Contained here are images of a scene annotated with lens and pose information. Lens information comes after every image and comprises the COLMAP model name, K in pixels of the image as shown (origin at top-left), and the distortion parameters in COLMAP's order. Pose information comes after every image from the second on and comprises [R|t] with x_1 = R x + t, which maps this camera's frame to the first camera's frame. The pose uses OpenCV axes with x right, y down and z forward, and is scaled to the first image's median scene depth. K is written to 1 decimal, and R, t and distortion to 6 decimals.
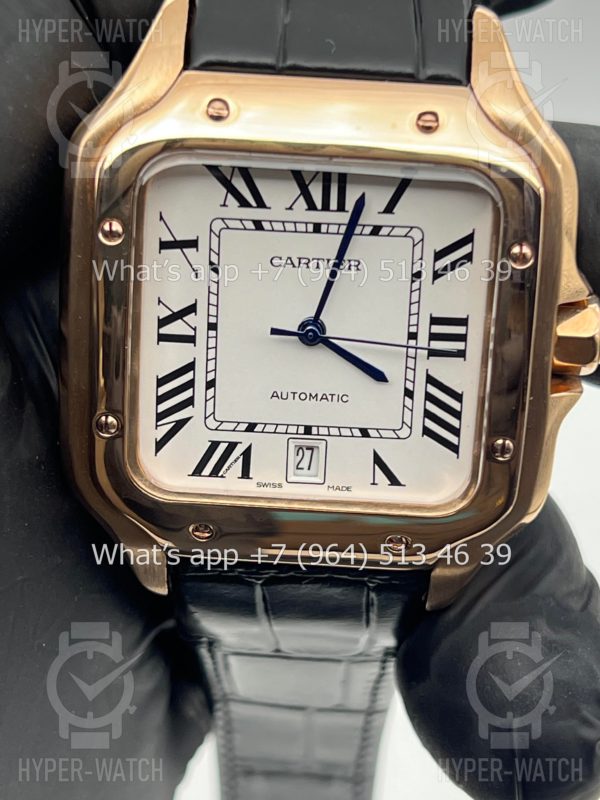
lens RADIAL K [[1825.3, 0, 300.0], [0, 1825.3, 400.0], [0, 0, 1]] dist [0.201349, 0.301321]
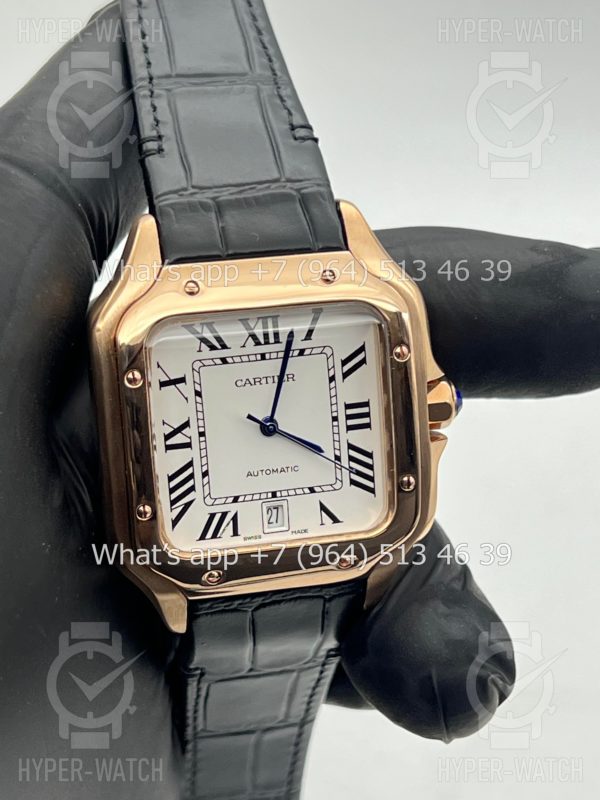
lens RADIAL K [[1825.3, 0, 300.0], [0, 1825.3, 400.0], [0, 0, 1]] dist [0.201349, 0.301321]
pose [[0.966445, -0.154873, 0.204936, -0.265944], [0.174406, 0.981349, -0.080850, 0.064527], [-0.188593, 0.113879, 0.975430, -0.441203]]
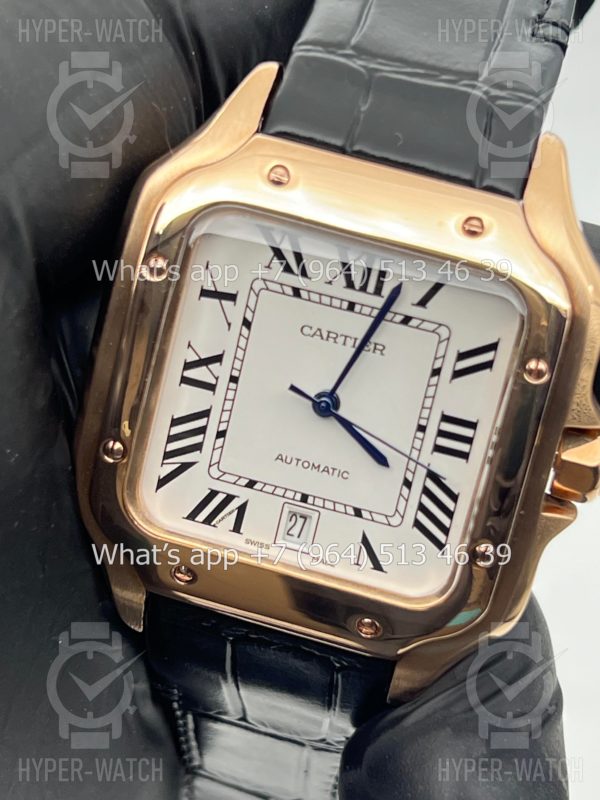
lens RADIAL K [[1825.3, 0, 300.0], [0, 1825.3, 400.0], [0, 0, 1]] dist [0.201349, 0.301321]
pose [[0.975306, 0.207280, -0.076247, 0.069546], [-0.212868, 0.974247, -0.074360, 0.039963], [0.058870, 0.088754, 0.994312, -0.026131]]
